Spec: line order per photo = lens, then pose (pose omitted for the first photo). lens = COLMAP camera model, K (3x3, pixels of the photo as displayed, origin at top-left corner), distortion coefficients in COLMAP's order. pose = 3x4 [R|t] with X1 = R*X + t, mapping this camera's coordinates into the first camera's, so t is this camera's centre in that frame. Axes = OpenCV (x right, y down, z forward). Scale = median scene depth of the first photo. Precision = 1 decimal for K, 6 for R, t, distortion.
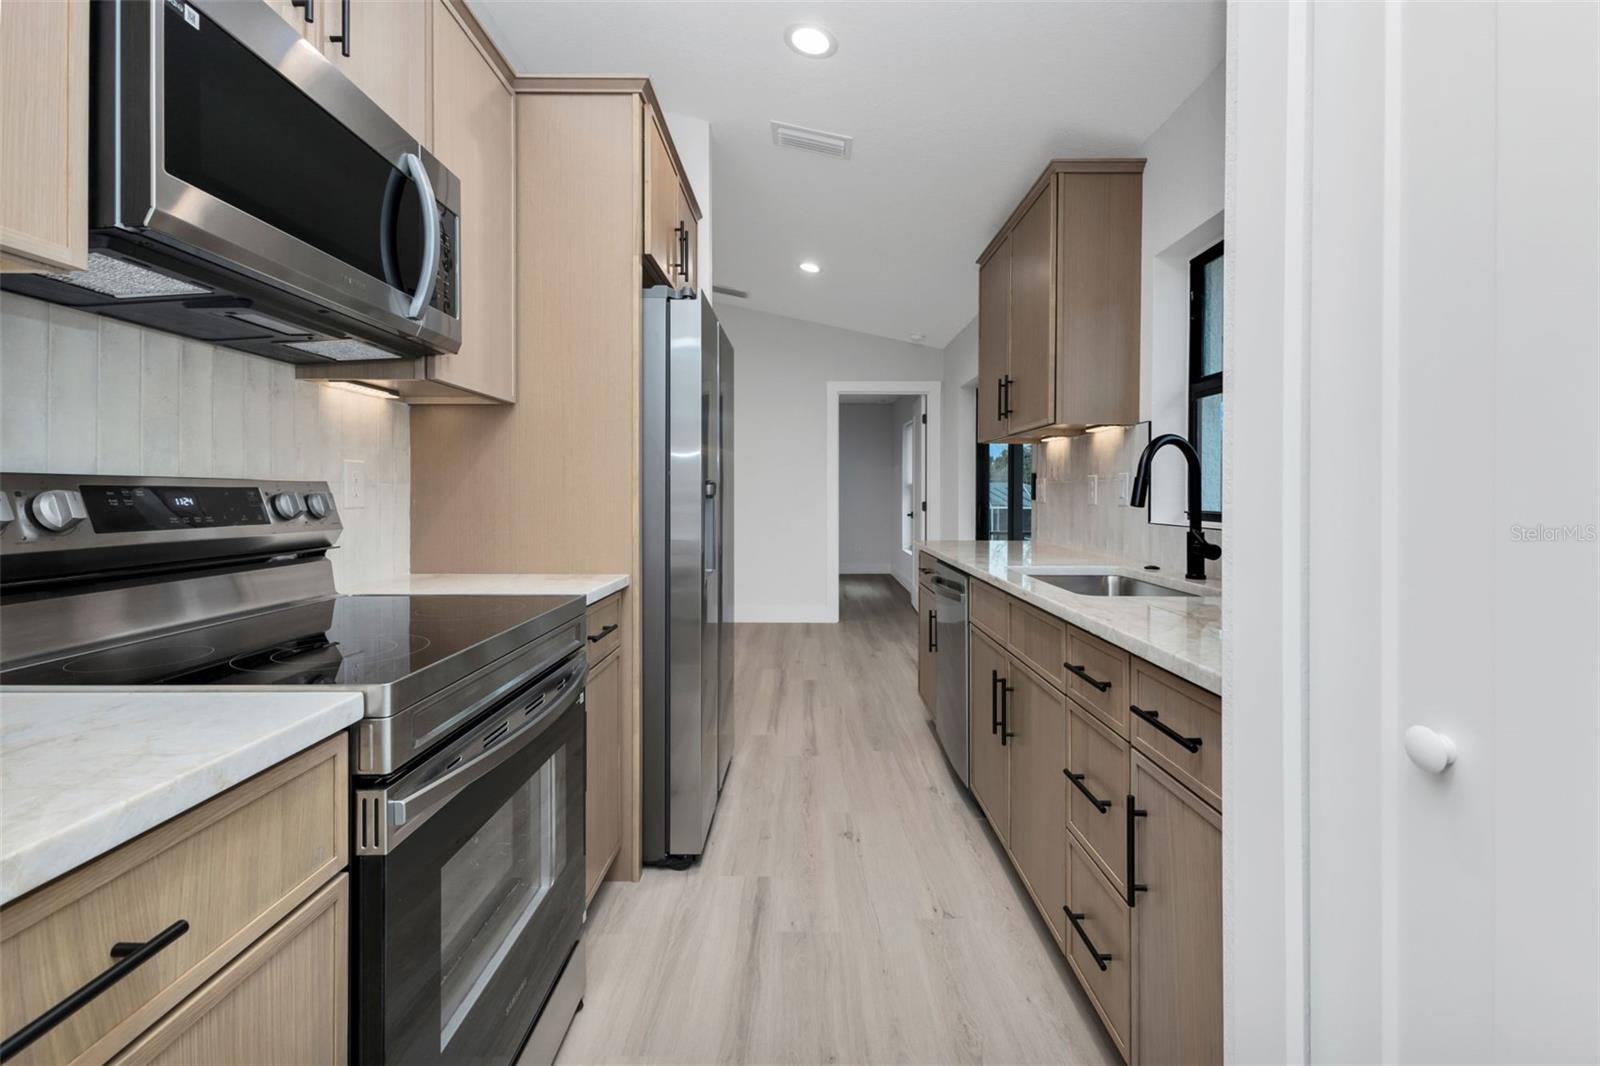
lens RADIAL K [[694.6, 0, 803.5], [0, 694.6, 493.9], [0, 0, 1]] dist [-0.000060, -0.000658]
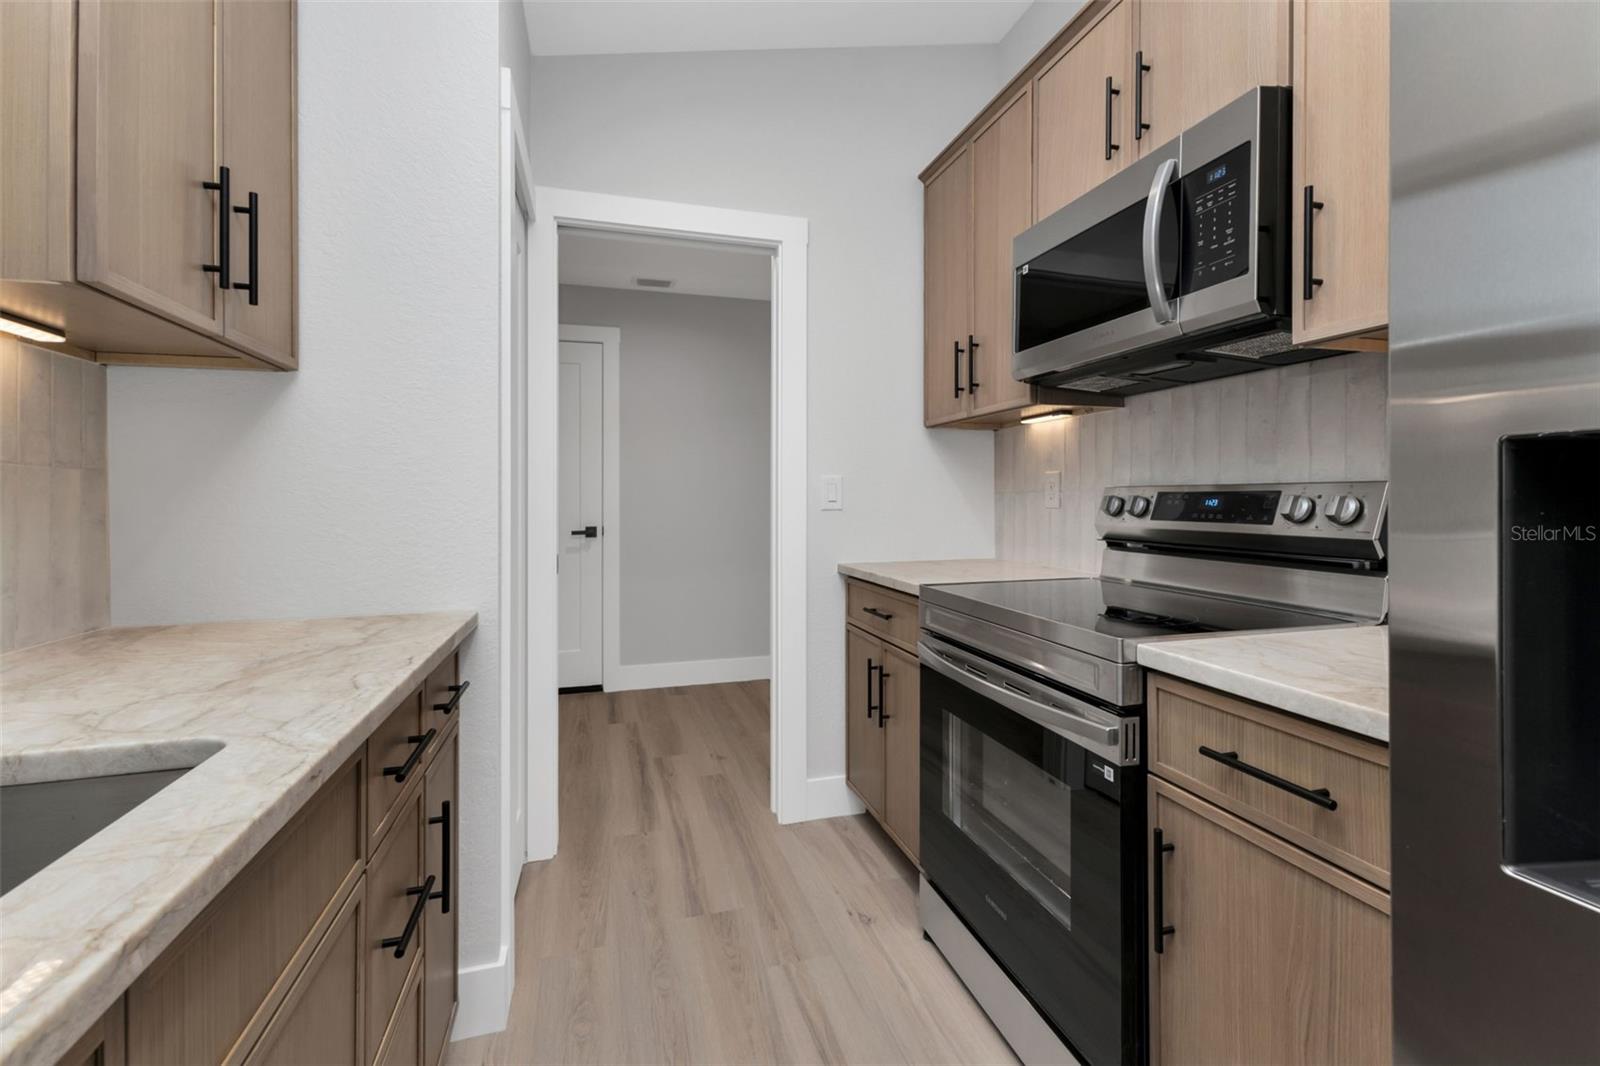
lens RADIAL K [[699.9, 0, 809.6], [0, 699.9, 506.6], [0, 0, 1]] dist [0.010243, -0.000092]
pose [[-0.955945, -0.001603, -0.293542, 0.160297], [-0.005124, 0.999924, 0.011226, 0.004517], [0.293502, 0.012235, -0.955880, 1.251751]]
